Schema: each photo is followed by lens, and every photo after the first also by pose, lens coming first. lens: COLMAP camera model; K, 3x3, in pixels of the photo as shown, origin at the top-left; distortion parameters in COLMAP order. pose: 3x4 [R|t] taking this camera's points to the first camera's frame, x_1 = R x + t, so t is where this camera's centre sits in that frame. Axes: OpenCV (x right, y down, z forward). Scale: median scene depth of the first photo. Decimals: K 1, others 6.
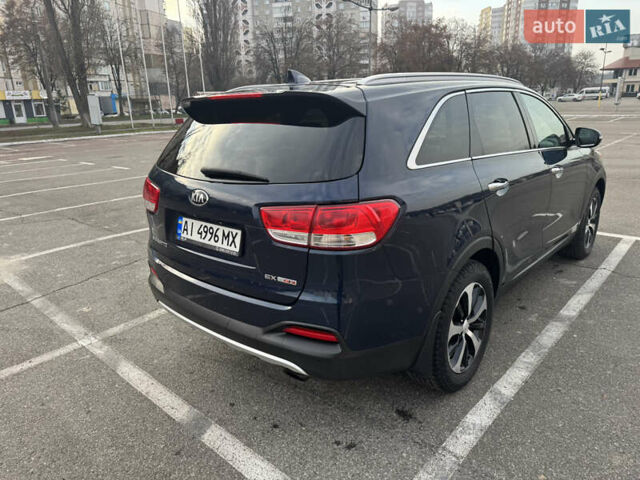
lens RADIAL K [[456.4, 0, 320.7], [0, 456.4, 224.7], [0, 0, 1]] dist [0.047662, -0.069263]
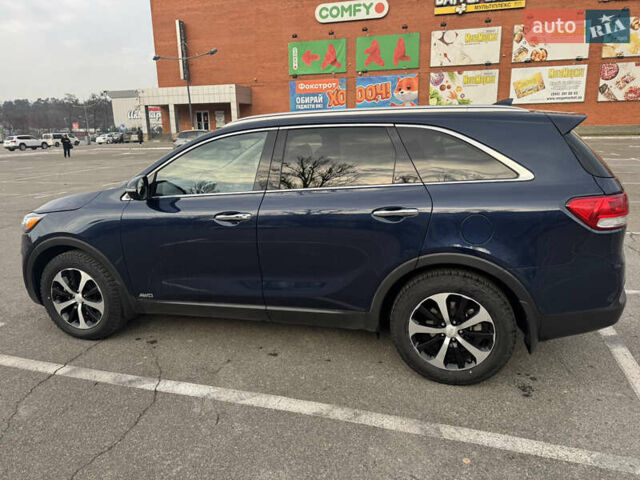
lens RADIAL K [[447.8, 0, 320.0], [0, 447.8, 240.0], [0, 0, 1]] dist [0.043795, -0.059658]
pose [[-0.424876, -0.175584, 0.888060, -1.095072], [0.277233, 0.908635, 0.312289, -0.550917], [-0.861755, 0.378884, -0.337380, 2.190927]]
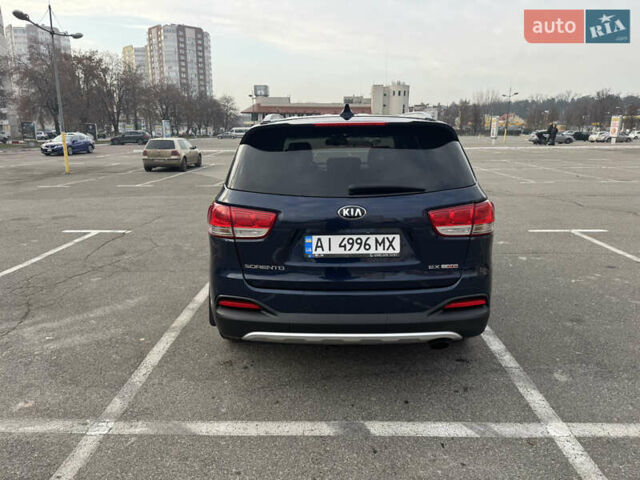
lens RADIAL K [[456.4, 0, 320.7], [0, 456.4, 224.7], [0, 0, 1]] dist [0.047662, -0.069263]
pose [[0.755083, -0.103847, 0.647353, -0.978662], [0.151533, 0.988284, -0.018212, -0.019480], [-0.637877, 0.111847, 0.761973, 0.199393]]
